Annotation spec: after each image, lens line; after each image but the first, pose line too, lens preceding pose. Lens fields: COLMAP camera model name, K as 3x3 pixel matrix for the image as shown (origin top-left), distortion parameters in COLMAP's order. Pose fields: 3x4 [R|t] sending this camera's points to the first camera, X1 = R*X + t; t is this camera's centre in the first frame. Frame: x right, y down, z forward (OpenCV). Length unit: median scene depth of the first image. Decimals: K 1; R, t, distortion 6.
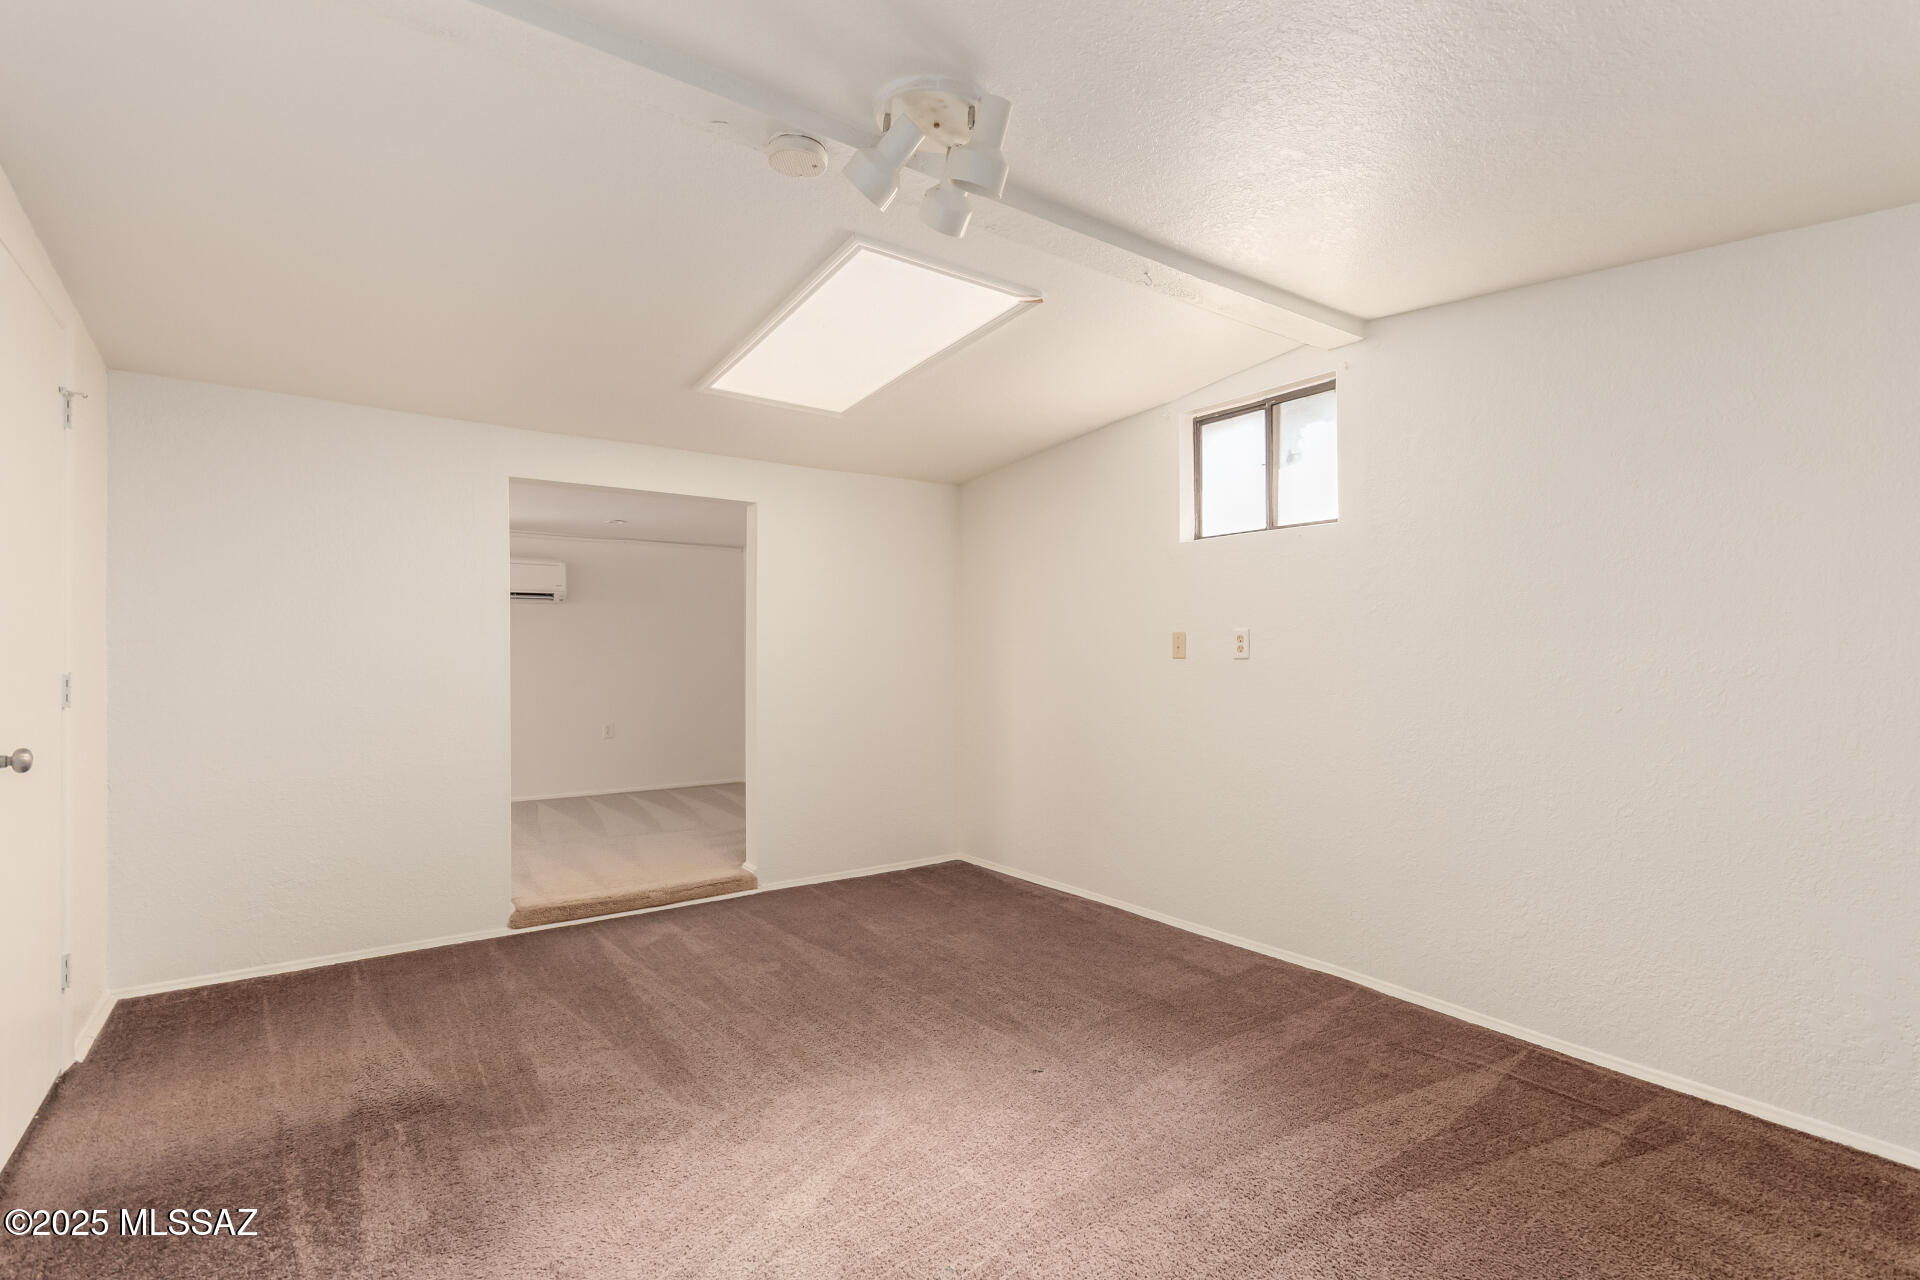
lens RADIAL K [[896.4, 0, 955.1], [0, 896.4, 645.8], [0, 0, 1]] dist [0.000978, 0.000453]
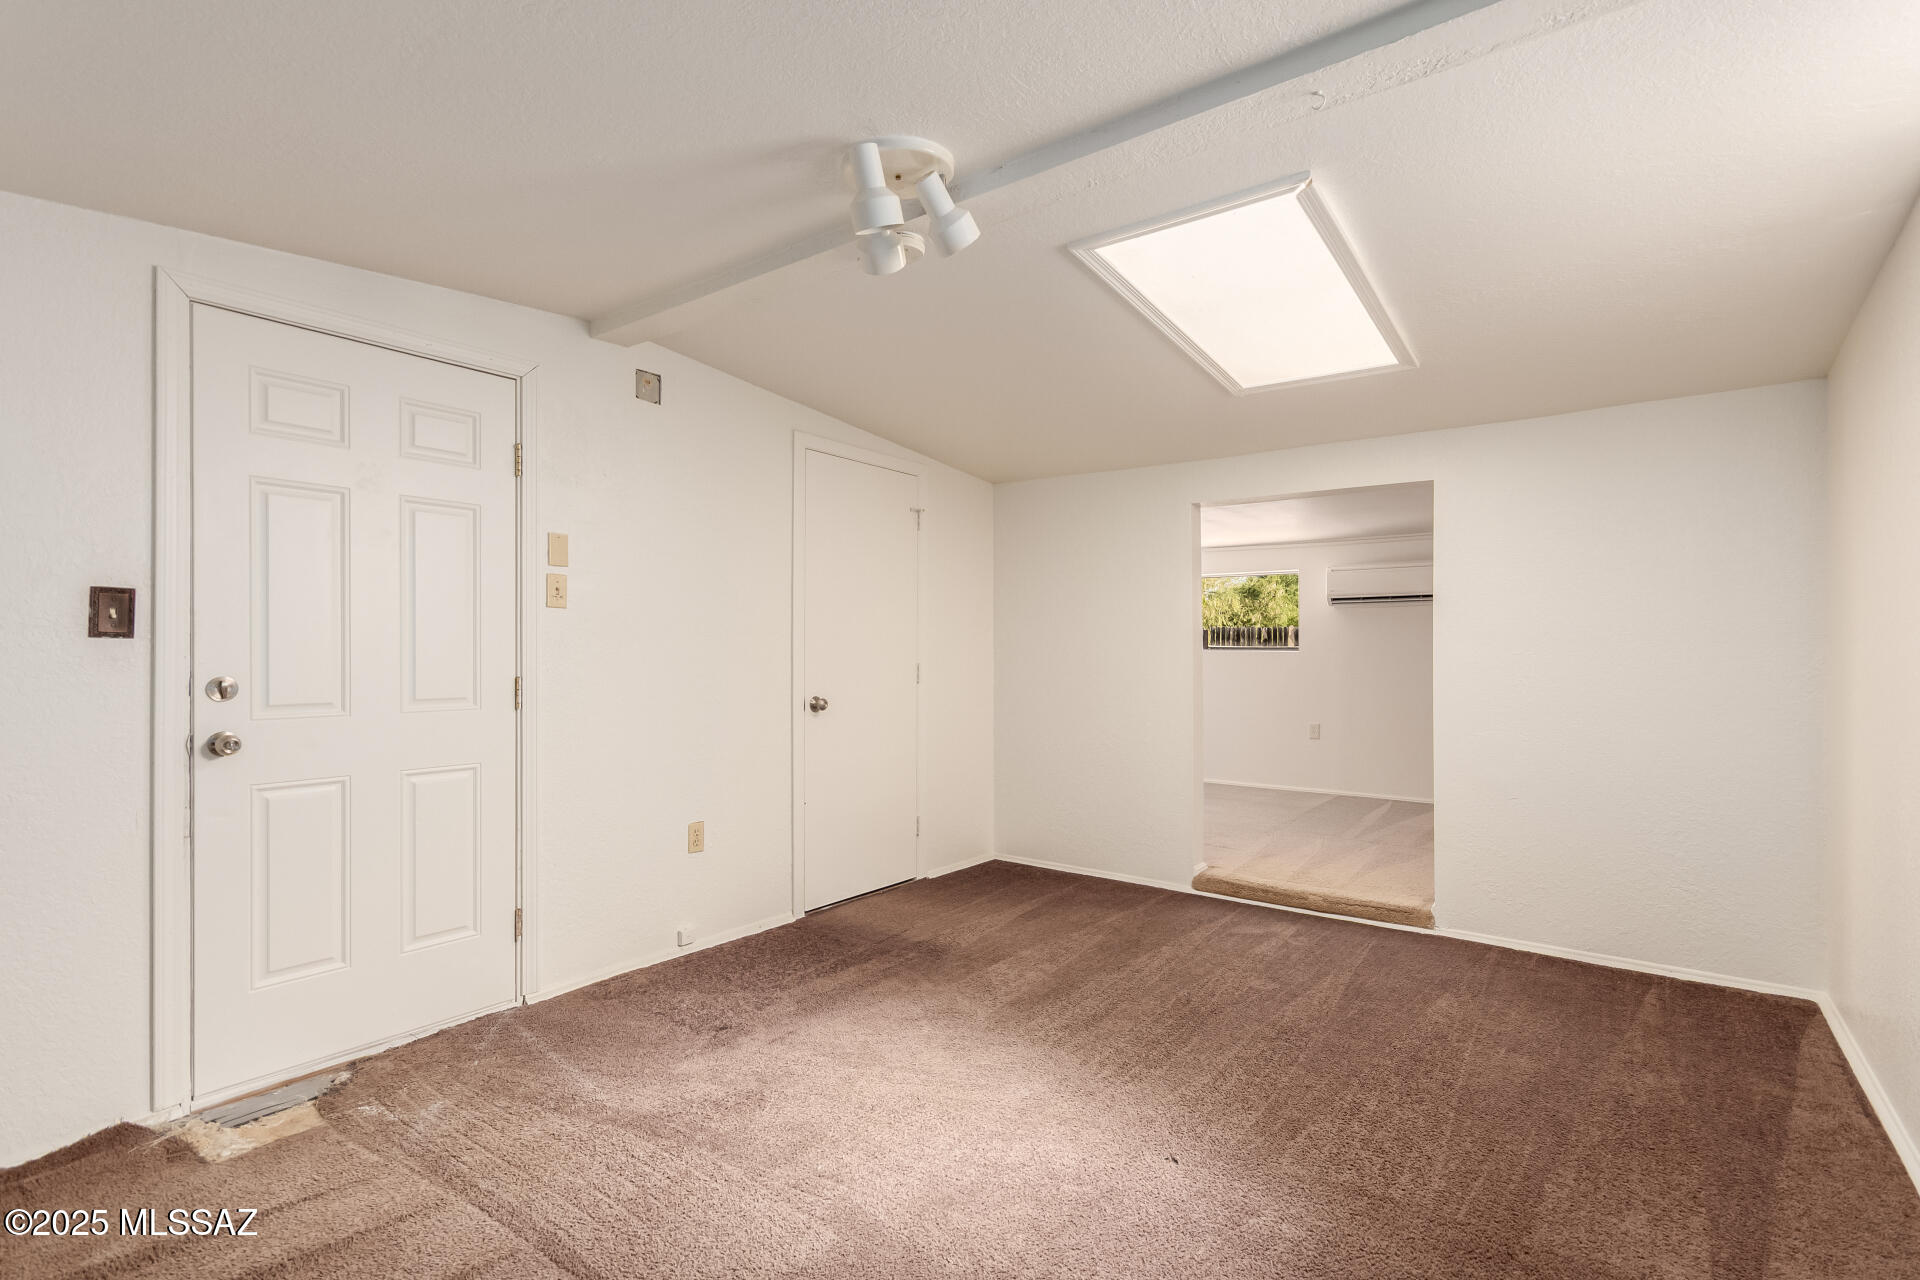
lens RADIAL K [[896.4, 0, 974.5], [0, 896.4, 655.9], [0, 0, 1]] dist [0.000978, 0.000453]
pose [[0.310555, 0.008148, -0.950520, 0.544399], [0.001331, 0.999959, 0.009007, 0.000731], [0.950554, -0.004062, 0.310532, 0.378311]]
